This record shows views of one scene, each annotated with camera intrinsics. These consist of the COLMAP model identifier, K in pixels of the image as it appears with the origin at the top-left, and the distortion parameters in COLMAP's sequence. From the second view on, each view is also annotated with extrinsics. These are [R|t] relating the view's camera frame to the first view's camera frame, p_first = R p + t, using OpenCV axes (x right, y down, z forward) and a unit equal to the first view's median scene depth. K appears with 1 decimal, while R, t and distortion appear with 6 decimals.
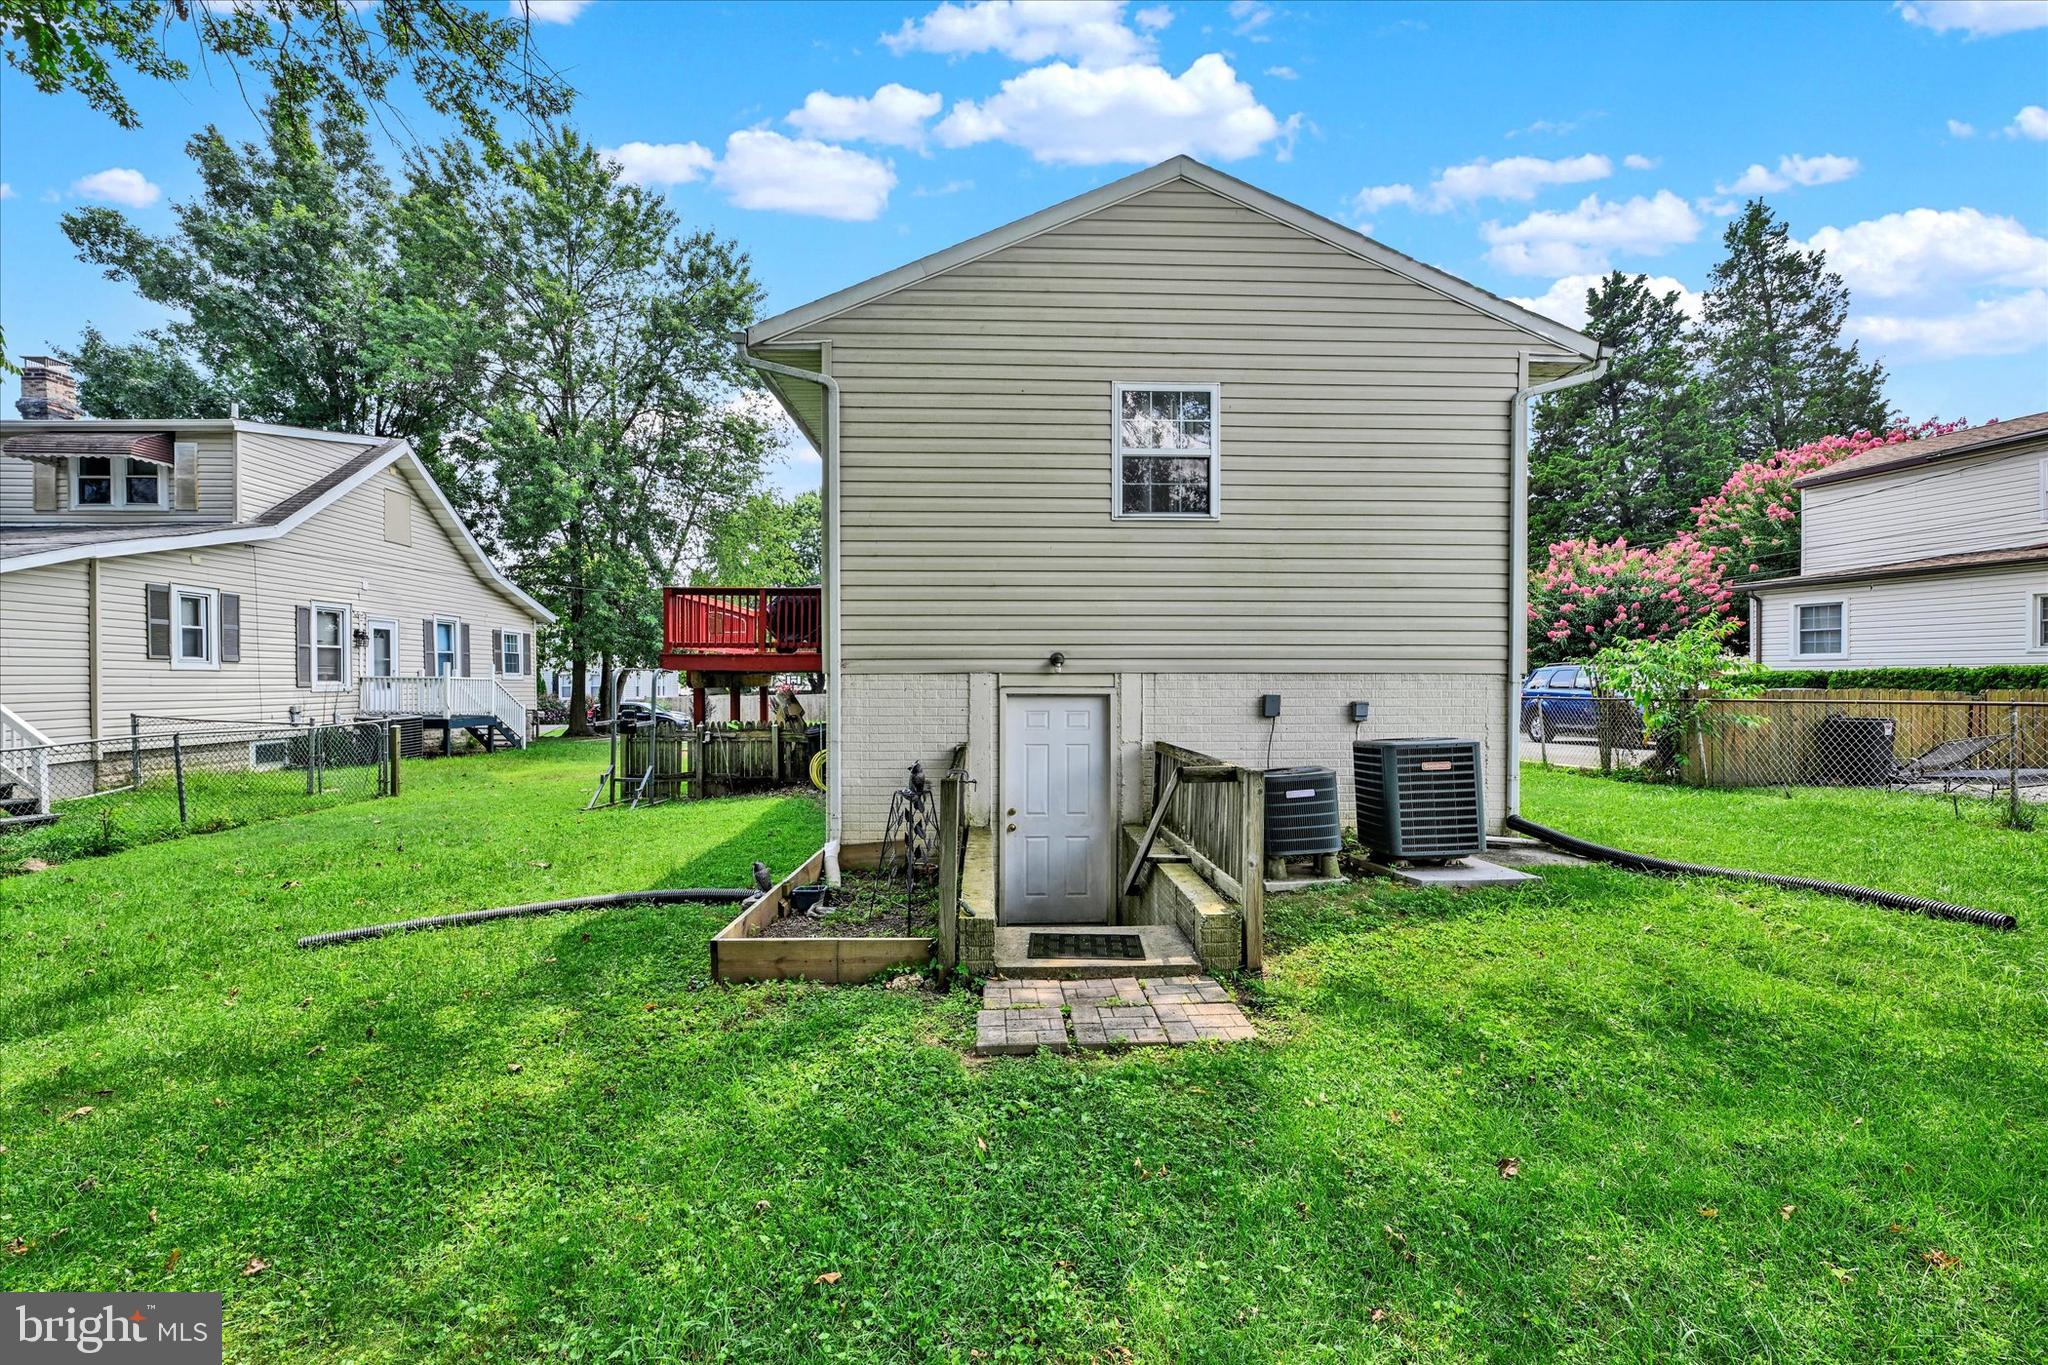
lens RADIAL K [[838.2, 0, 1017.5], [0, 838.2, 684.8], [0, 0, 1]] dist [0.000703, 0.000441]
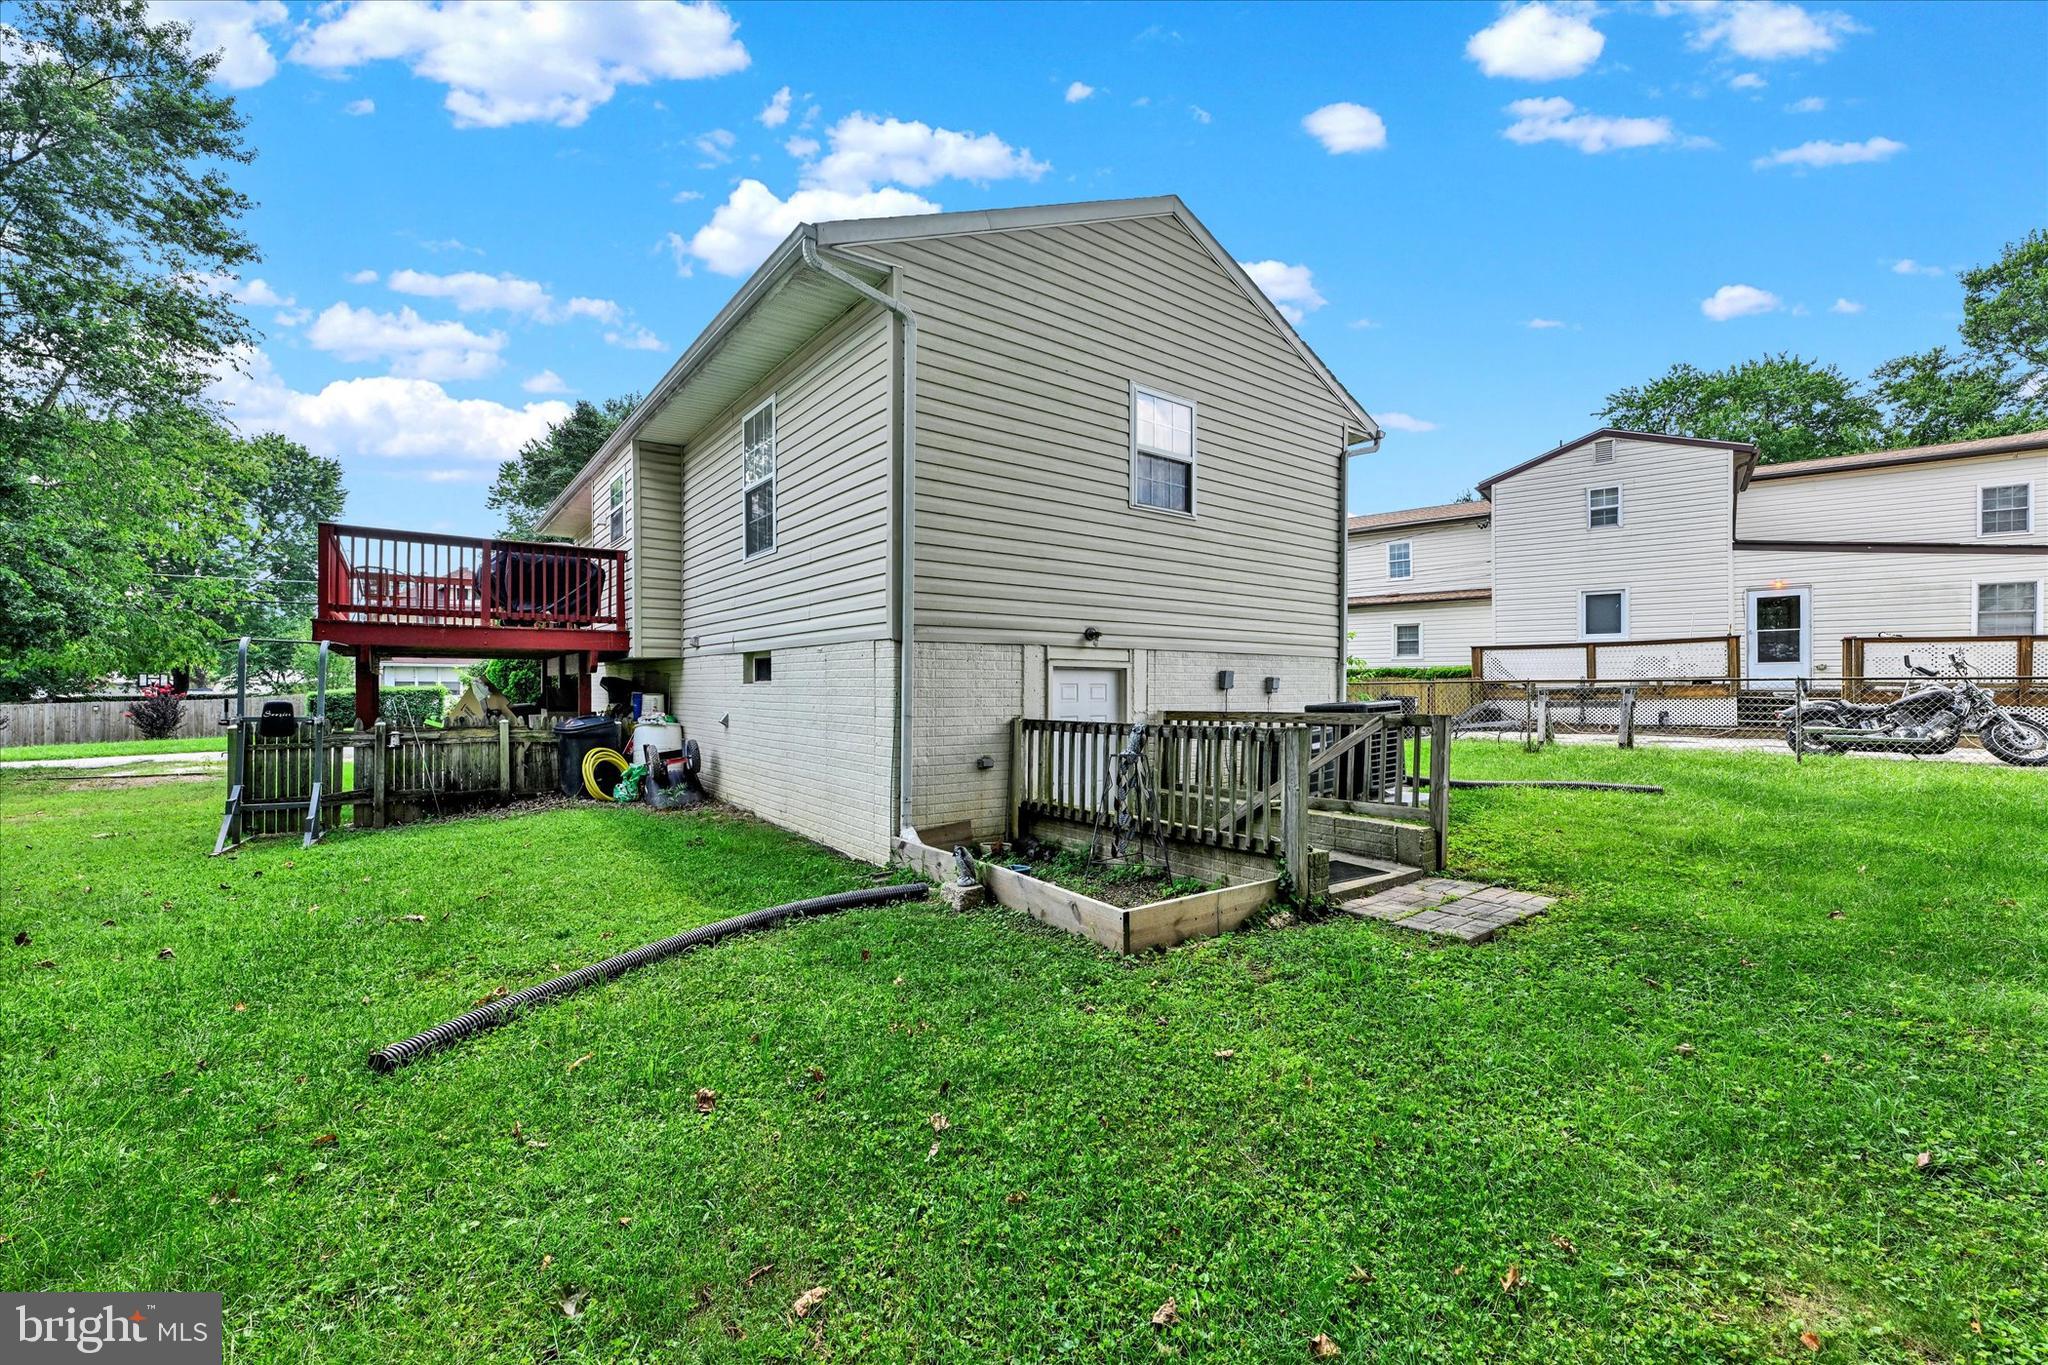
lens RADIAL K [[838.2, 0, 1020.9], [0, 838.2, 682.8], [0, 0, 1]] dist [0.000703, 0.000441]
pose [[0.817208, 0.007709, 0.576292, -0.615681], [0.000516, 0.999900, -0.014109, 0.044088], [-0.576343, 0.011827, 0.817122, 0.198515]]
